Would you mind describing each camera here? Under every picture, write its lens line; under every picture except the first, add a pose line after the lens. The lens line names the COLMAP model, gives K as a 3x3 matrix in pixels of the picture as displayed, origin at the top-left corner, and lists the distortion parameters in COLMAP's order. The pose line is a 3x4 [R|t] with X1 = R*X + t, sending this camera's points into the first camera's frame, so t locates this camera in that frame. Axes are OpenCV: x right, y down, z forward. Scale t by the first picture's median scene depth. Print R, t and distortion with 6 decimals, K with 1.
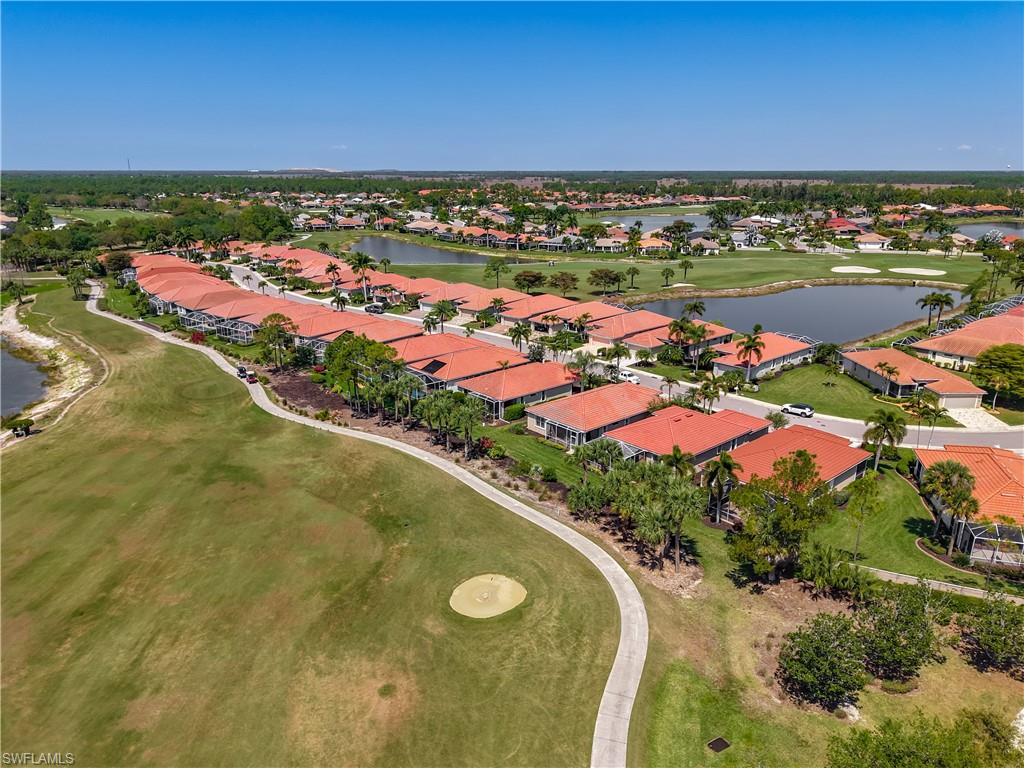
lens RADIAL K [[692.2, 0, 512.0], [0, 692.2, 384.0], [0, 0, 1]] dist [0.002845, -0.001491]
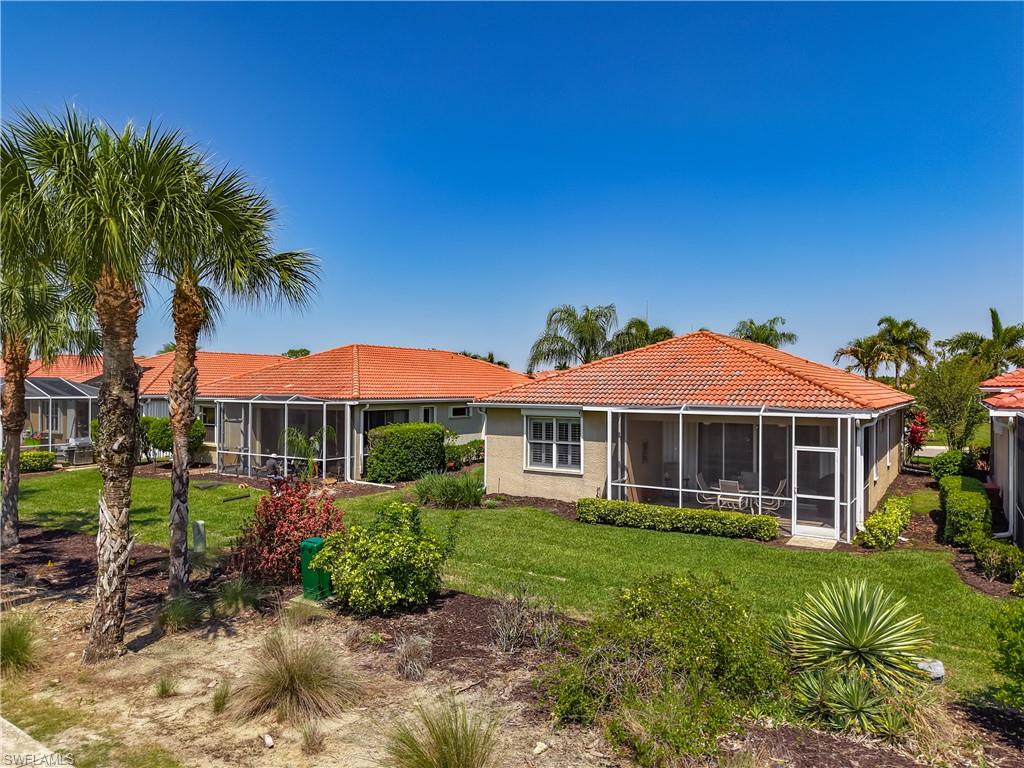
lens RADIAL K [[692.2, 0, 512.0], [0, 692.2, 384.0], [0, 0, 1]] dist [0.002845, -0.001491]
pose [[0.956819, 0.010658, 0.290488, -0.034515], [0.079104, 0.952066, -0.295487, 0.099939], [-0.279713, 0.305706, 0.910112, 0.803645]]
